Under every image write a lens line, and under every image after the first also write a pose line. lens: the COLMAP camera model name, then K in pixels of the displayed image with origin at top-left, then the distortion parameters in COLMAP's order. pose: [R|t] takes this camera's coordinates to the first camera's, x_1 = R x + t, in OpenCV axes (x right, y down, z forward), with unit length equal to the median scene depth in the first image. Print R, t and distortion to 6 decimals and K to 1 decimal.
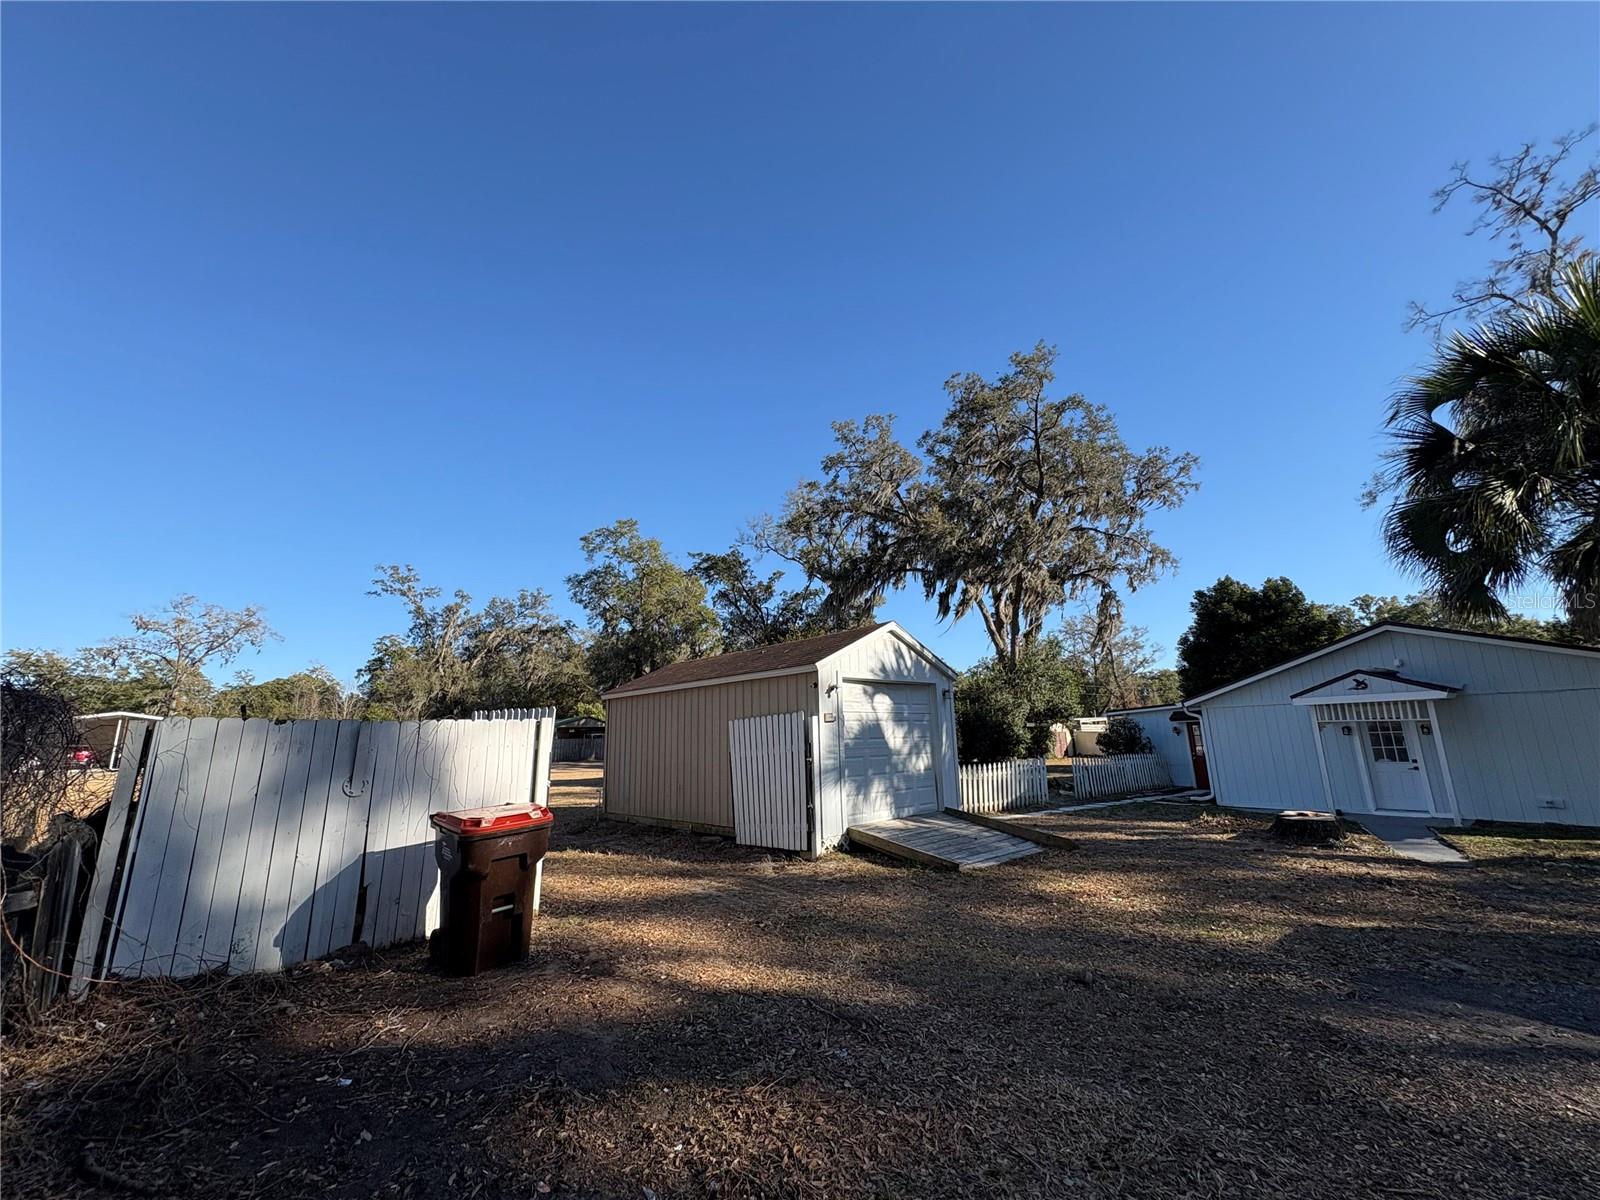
lens RADIAL K [[627.1, 0, 804.1], [0, 627.1, 604.6], [0, 0, 1]] dist [0.000603, 0.000103]
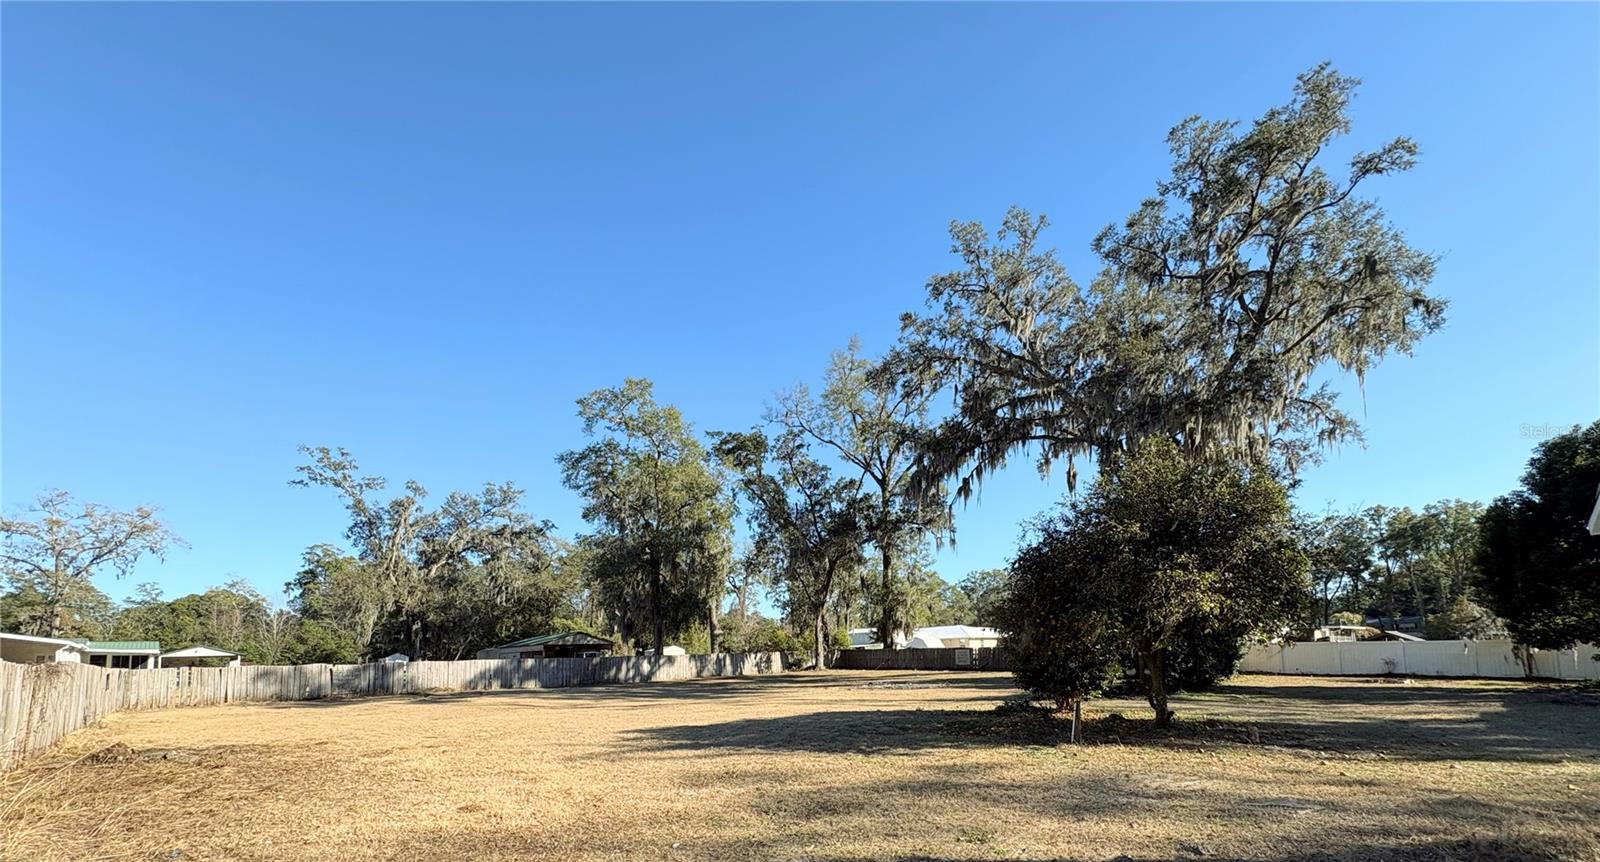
lens RADIAL K [[630.8, 0, 797.0], [0, 630.8, 593.9], [0, 0, 1]] dist [0.001146, -0.000172]
pose [[0.997908, -0.002026, 0.064613, -0.134334], [-0.005186, 0.993778, 0.111254, 0.038649], [-0.064436, -0.111356, 0.991689, 0.186532]]
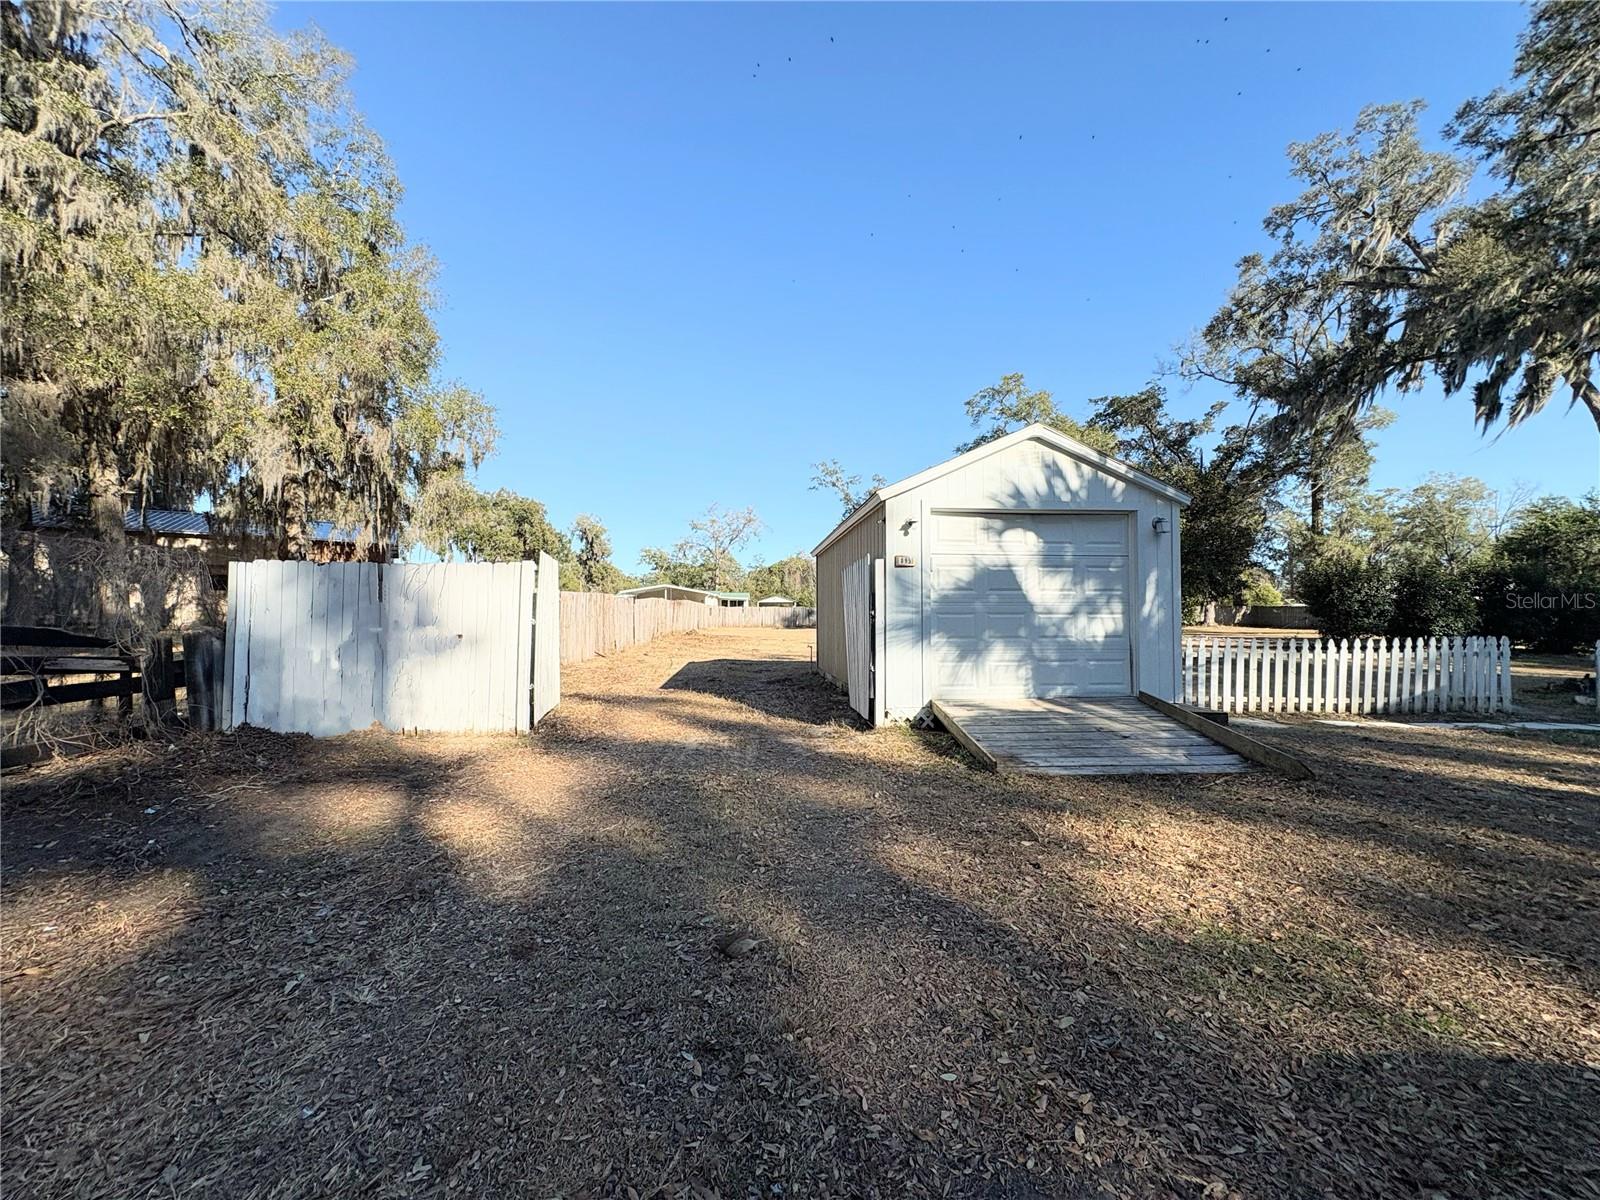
lens RADIAL K [[637.4, 0, 800.0], [0, 637.4, 600.0], [0, 0, 1]] dist [0.003056, 0.000121]
pose [[0.775191, 0.007971, -0.631677, 0.062070], [0.112326, 0.982248, 0.150240, 0.013397], [0.621661, -0.187418, 0.760534, 0.044257]]
